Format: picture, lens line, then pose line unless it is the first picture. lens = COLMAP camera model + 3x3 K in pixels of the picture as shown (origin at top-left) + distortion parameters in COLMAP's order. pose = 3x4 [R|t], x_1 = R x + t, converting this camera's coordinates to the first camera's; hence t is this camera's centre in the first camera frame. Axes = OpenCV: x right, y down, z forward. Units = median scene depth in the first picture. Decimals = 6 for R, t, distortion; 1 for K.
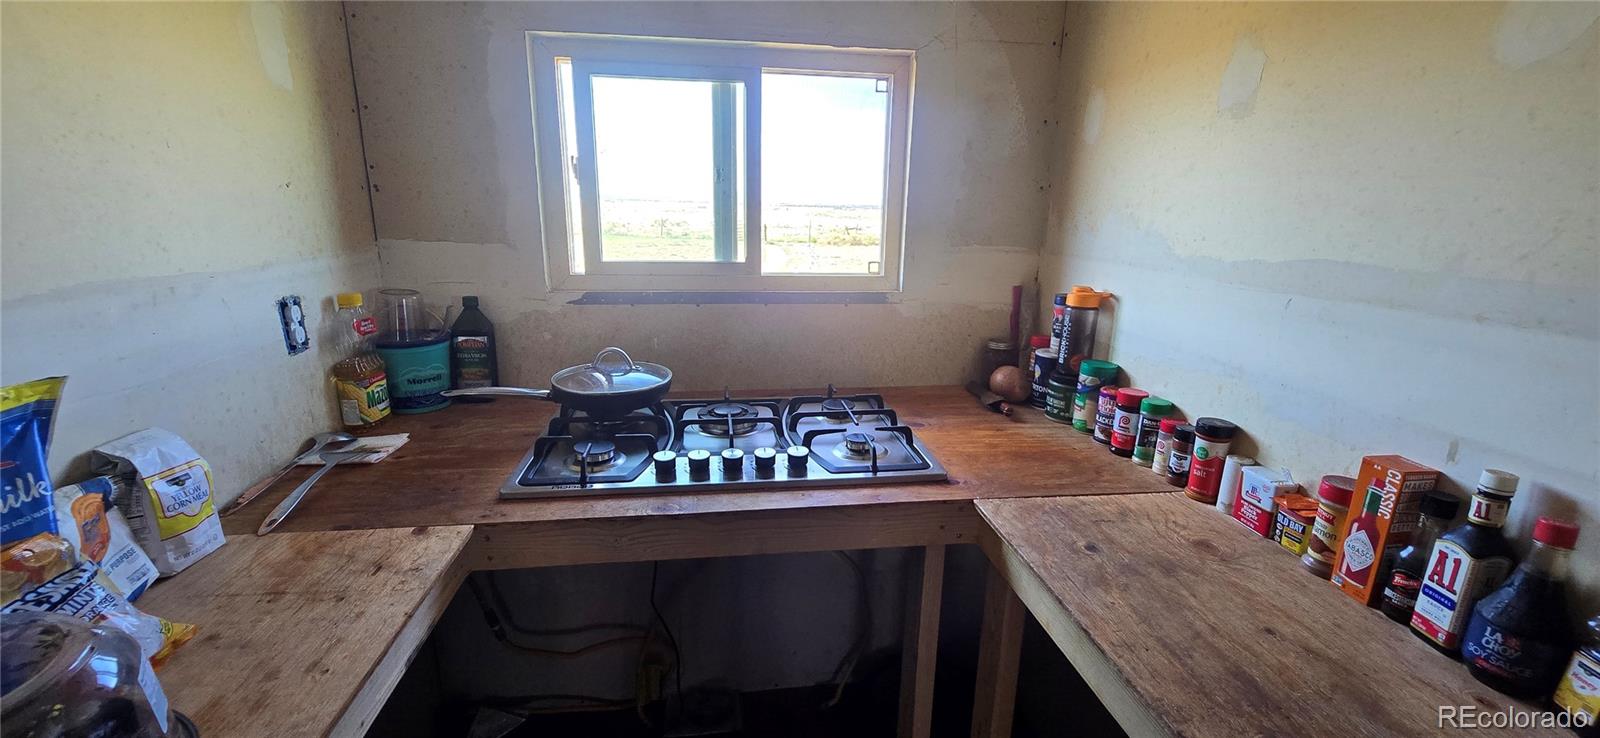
lens RADIAL K [[662.3, 0, 800.4], [0, 662.3, 377.8], [0, 0, 1]] dist [0.000121, -0.005798]
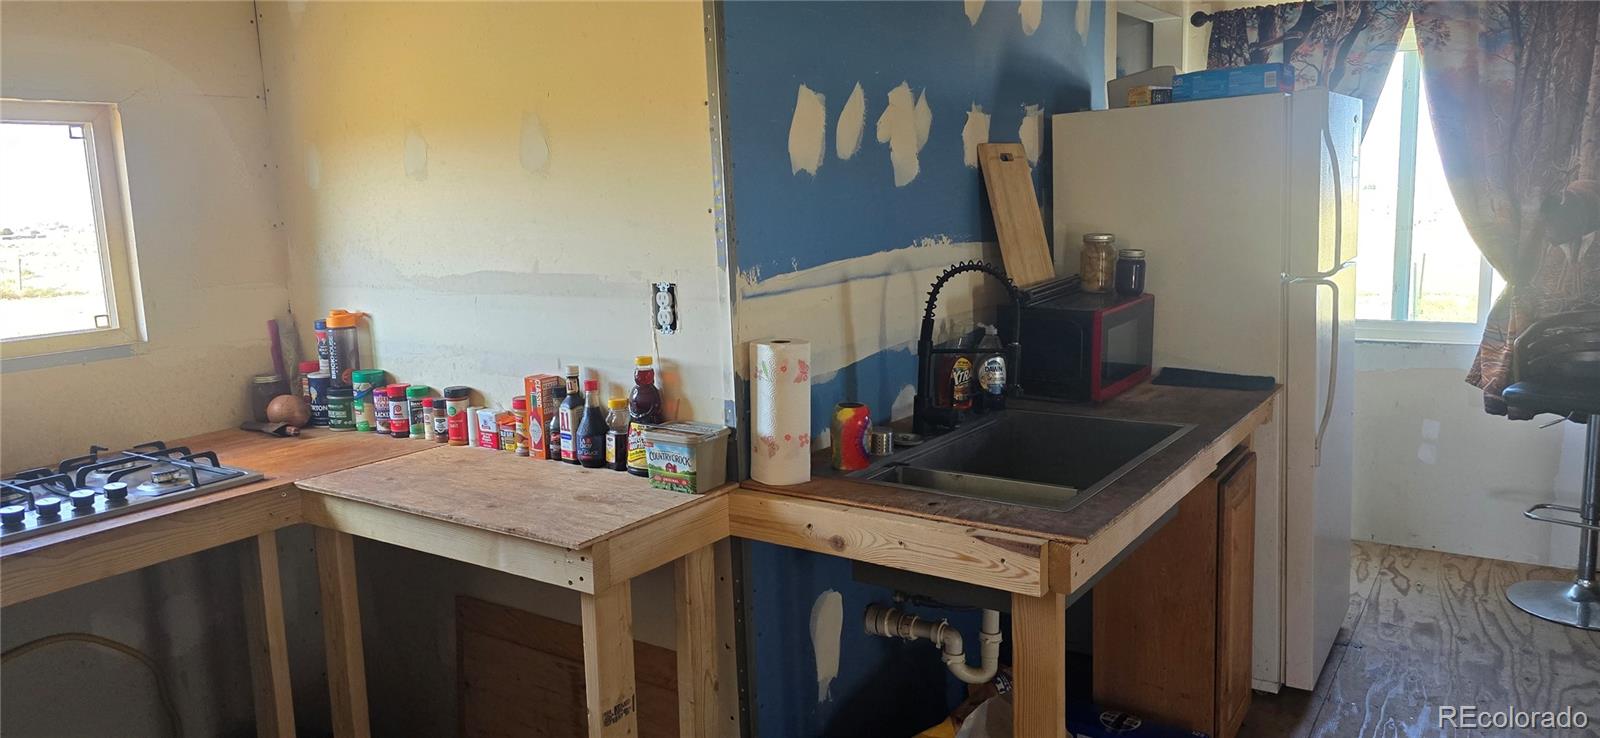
lens RADIAL K [[1064.9, 0, 807.8], [0, 1064.9, 354.9], [0, 0, 1]] dist [0.037304, -0.043183]
pose [[0.666930, -0.152952, 0.729253, -0.442667], [0.235979, 0.971684, -0.012013, 0.169522], [-0.706766, 0.180100, 0.684138, -0.930658]]
